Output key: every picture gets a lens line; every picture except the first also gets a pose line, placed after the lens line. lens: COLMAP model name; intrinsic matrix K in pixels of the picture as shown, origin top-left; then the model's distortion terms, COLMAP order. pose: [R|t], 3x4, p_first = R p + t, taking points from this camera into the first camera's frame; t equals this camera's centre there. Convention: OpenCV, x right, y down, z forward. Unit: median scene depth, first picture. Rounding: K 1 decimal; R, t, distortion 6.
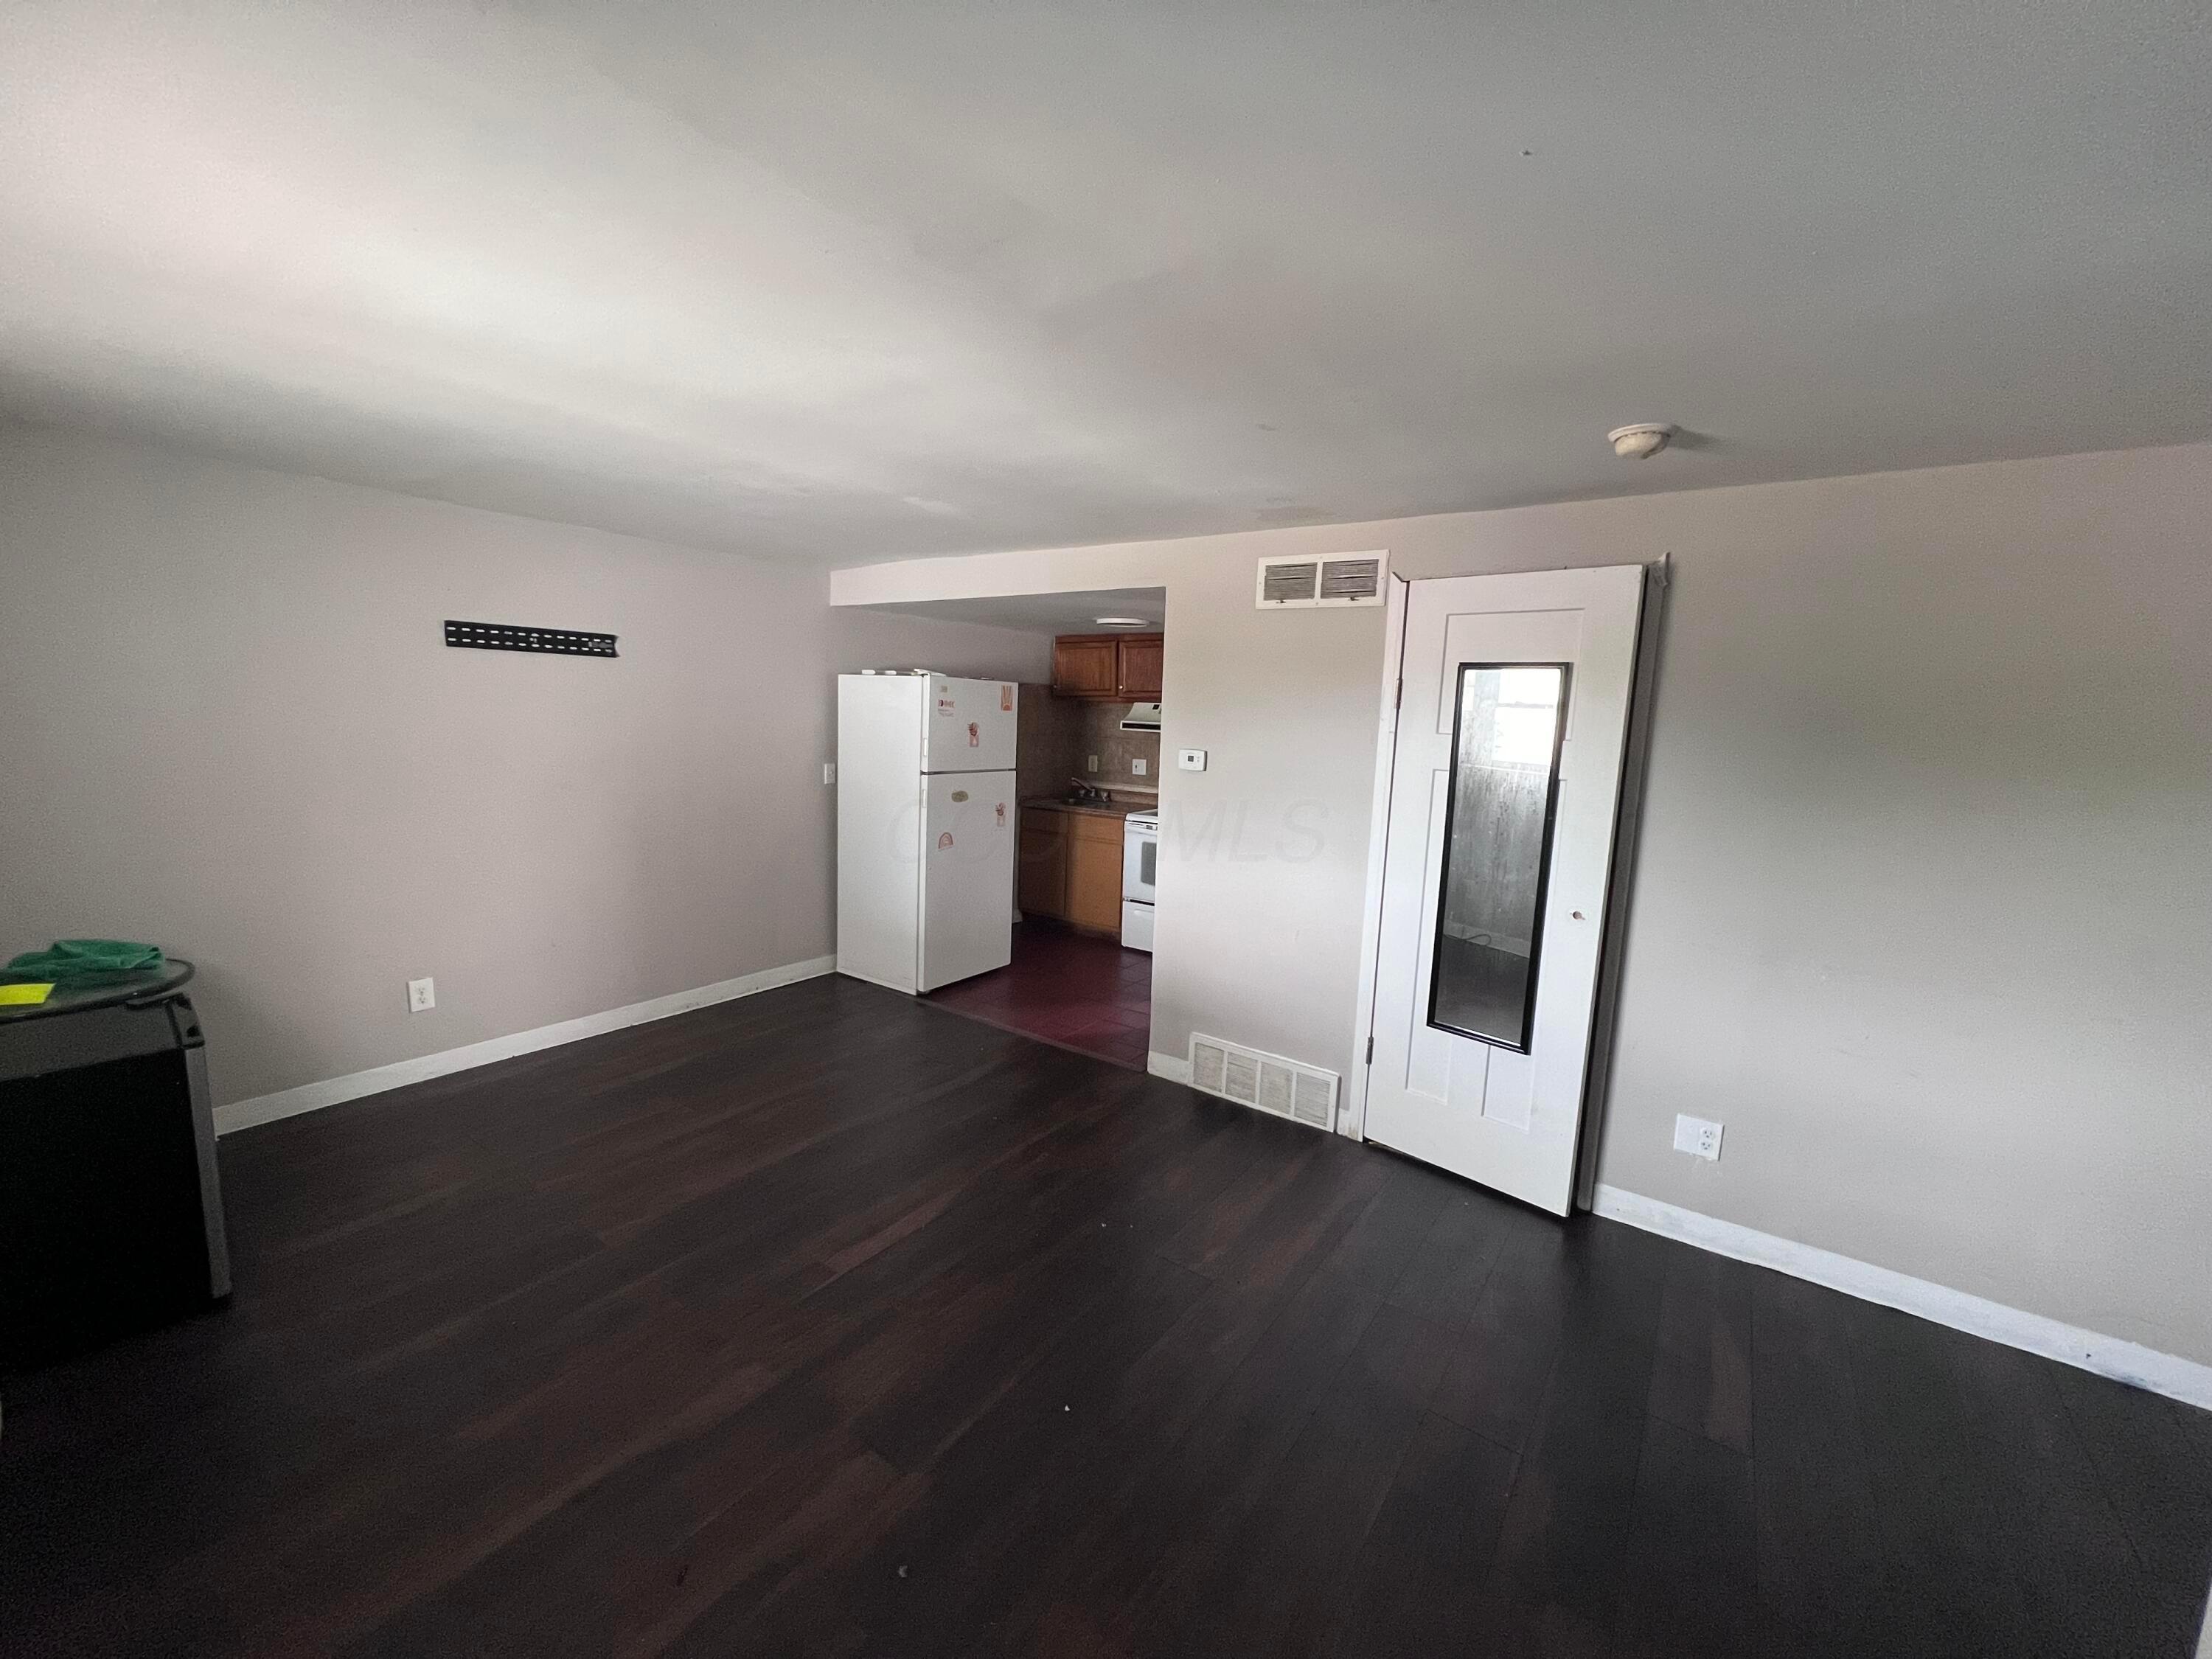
lens RADIAL K [[880.7, 0, 1099.2], [0, 880.7, 816.4], [0, 0, 1]] dist [-0.000274, 0.000020]
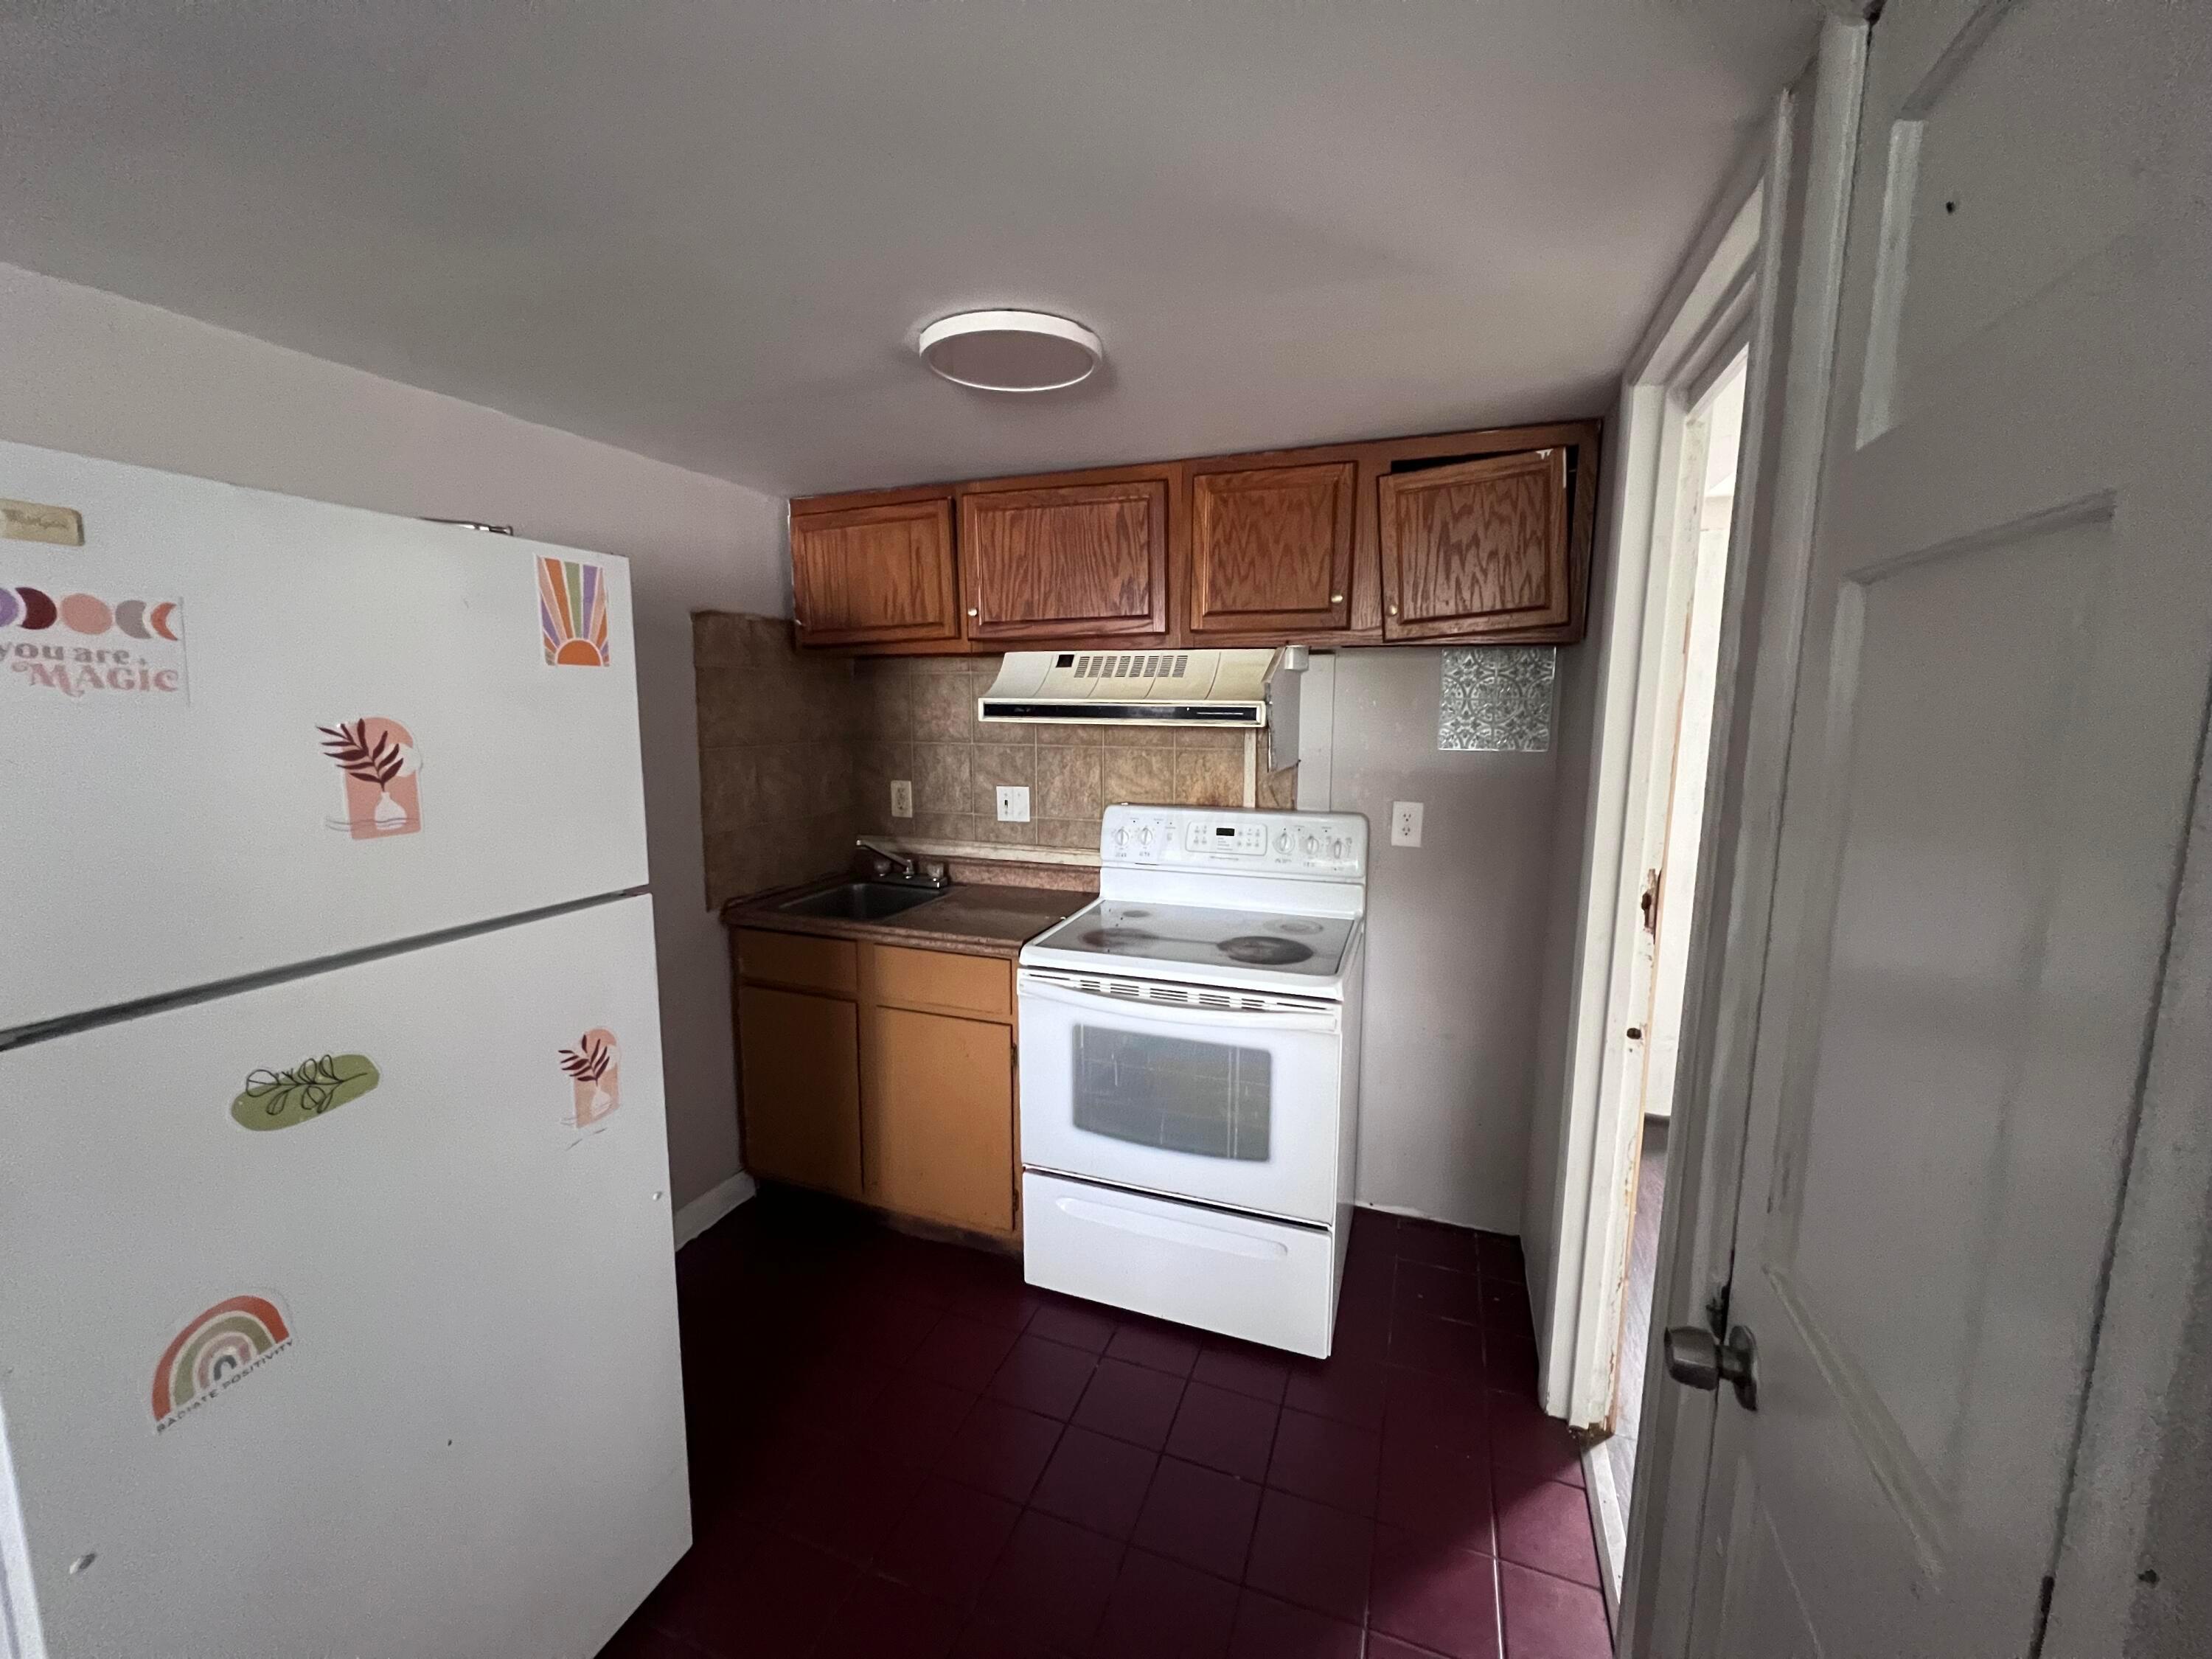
lens RADIAL K [[880.7, 0, 1099.2], [0, 880.7, 816.4], [0, 0, 1]] dist [-0.000274, 0.000020]
pose [[0.966767, -0.066842, 0.246768, -0.023484], [0.062623, 0.997726, 0.024914, -0.062741], [-0.247872, -0.008632, 0.968754, 0.608066]]
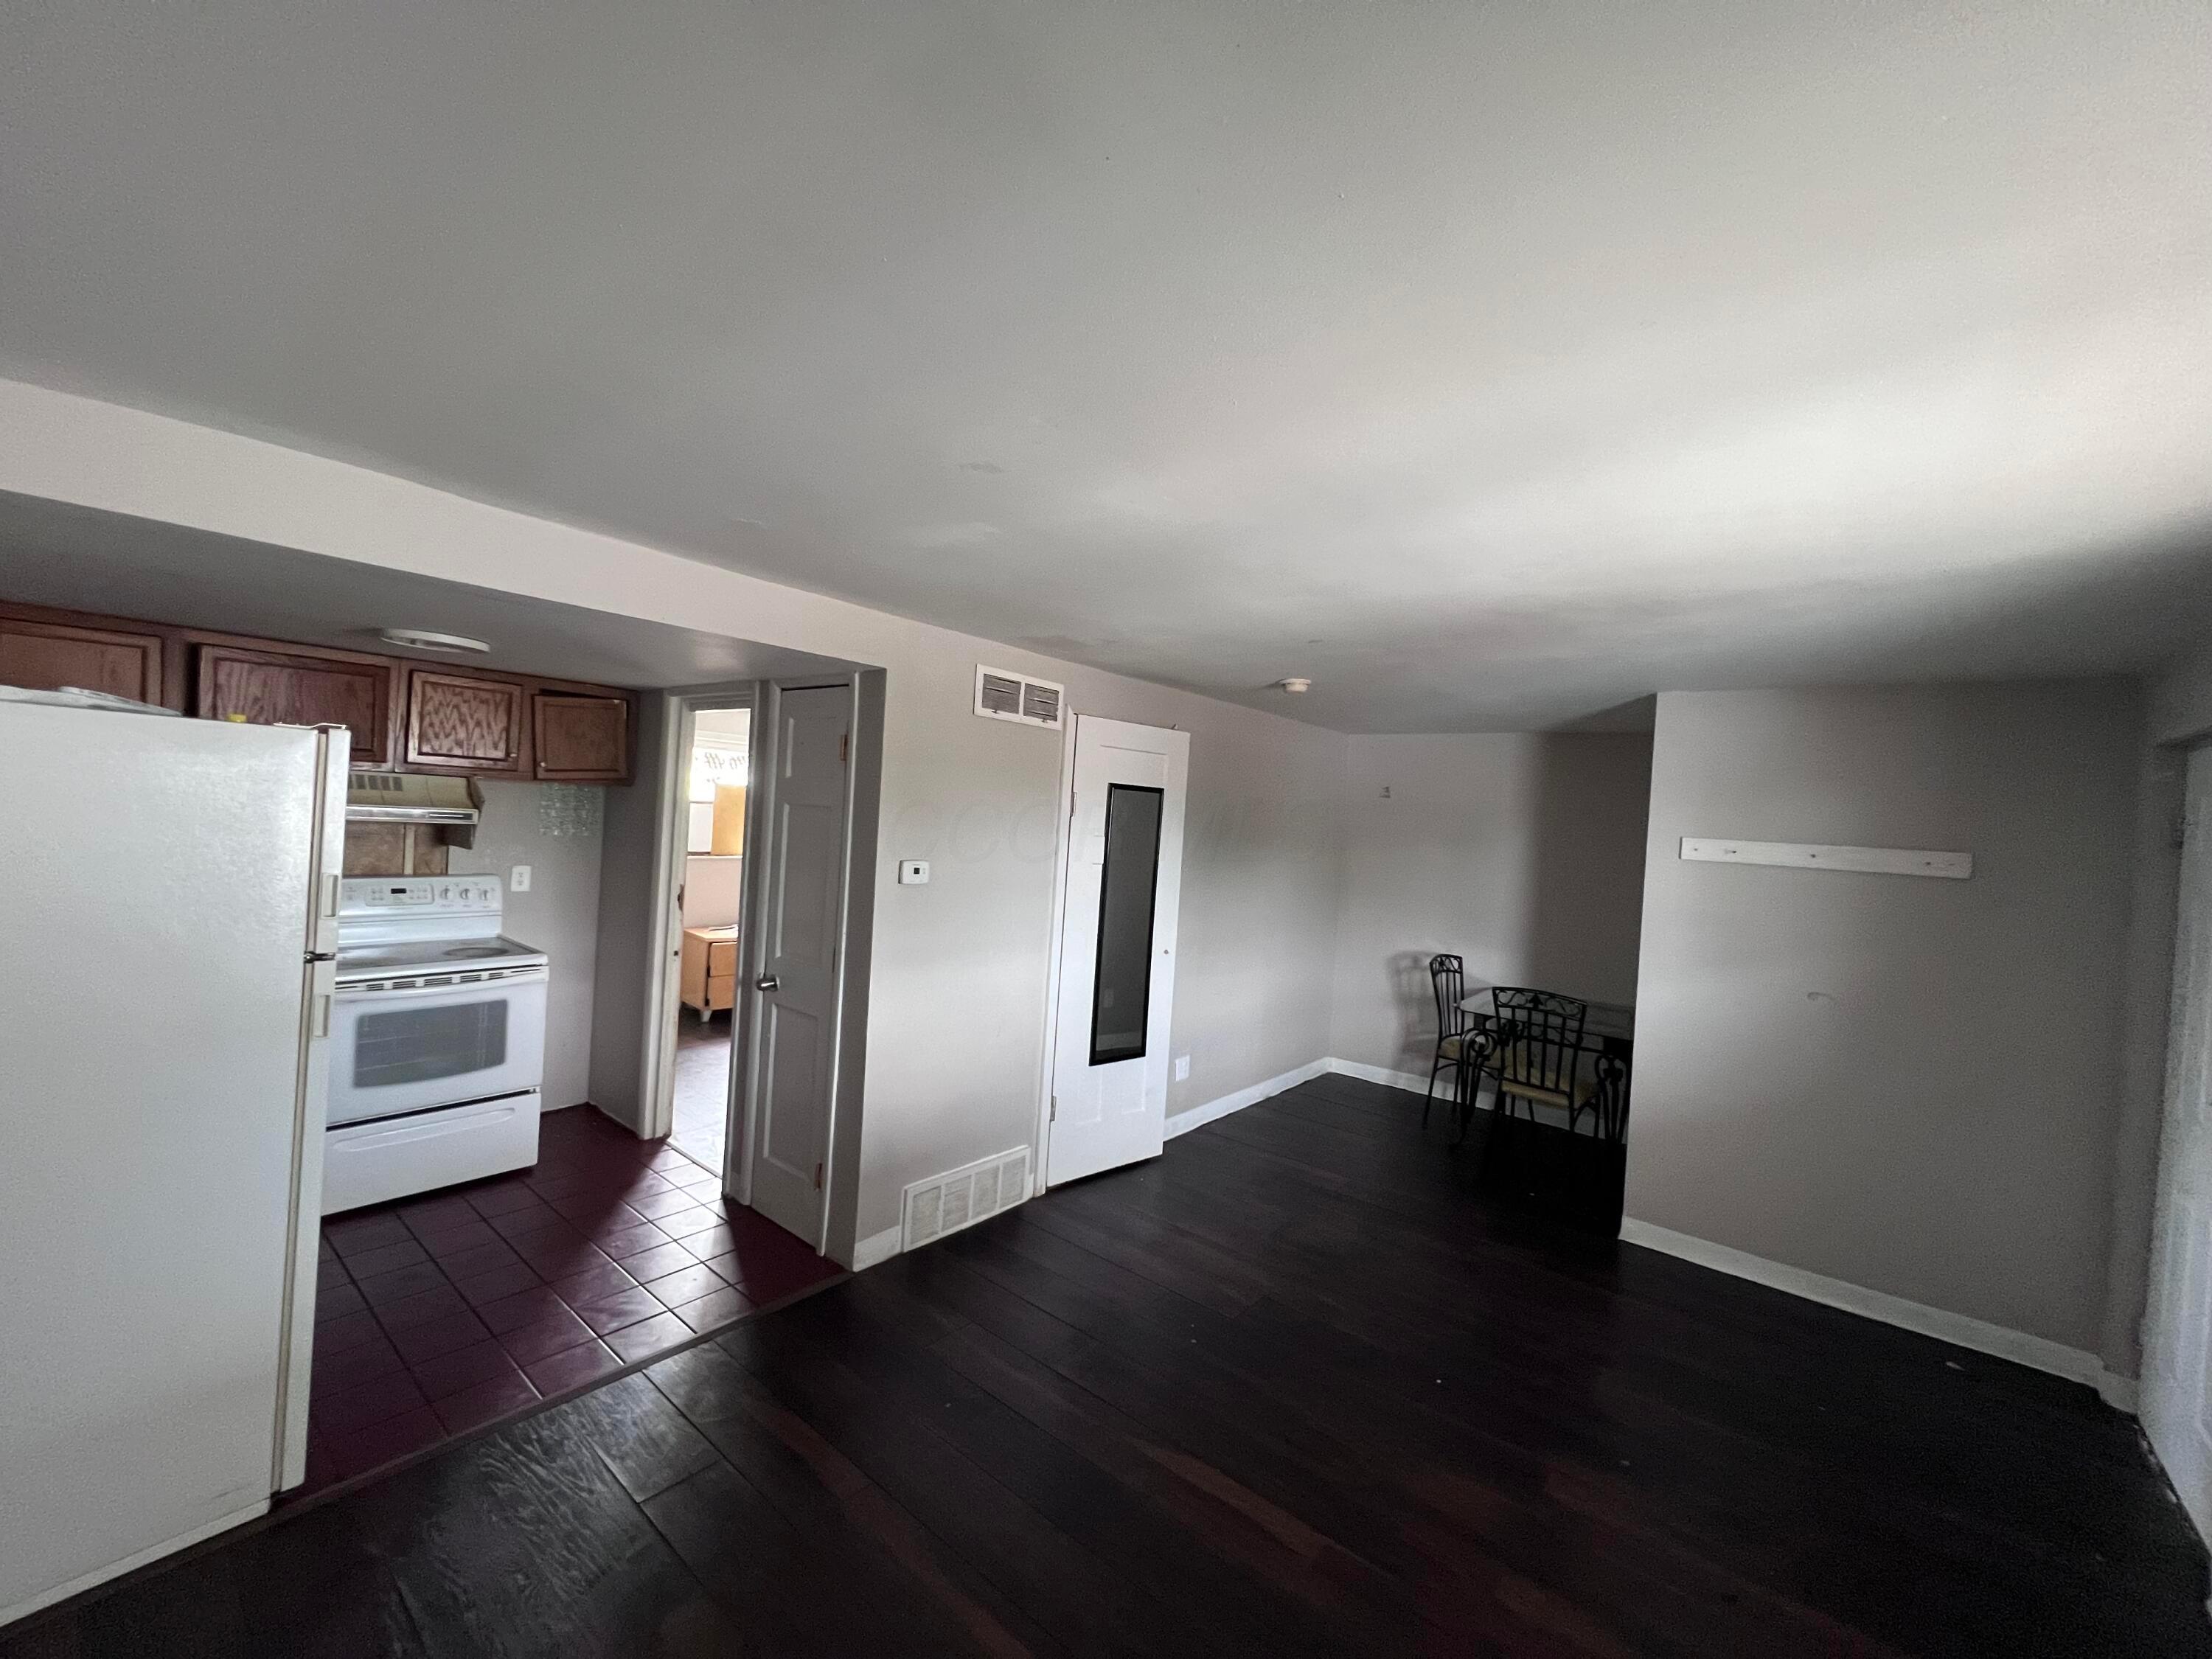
lens RADIAL K [[880.7, 0, 1099.2], [0, 880.7, 816.4], [0, 0, 1]] dist [-0.000274, 0.000020]
pose [[0.072600, -0.031929, 0.996850, -0.451854], [0.064207, 0.997564, 0.027276, -0.079193], [-0.995292, 0.062025, 0.074473, 0.451545]]
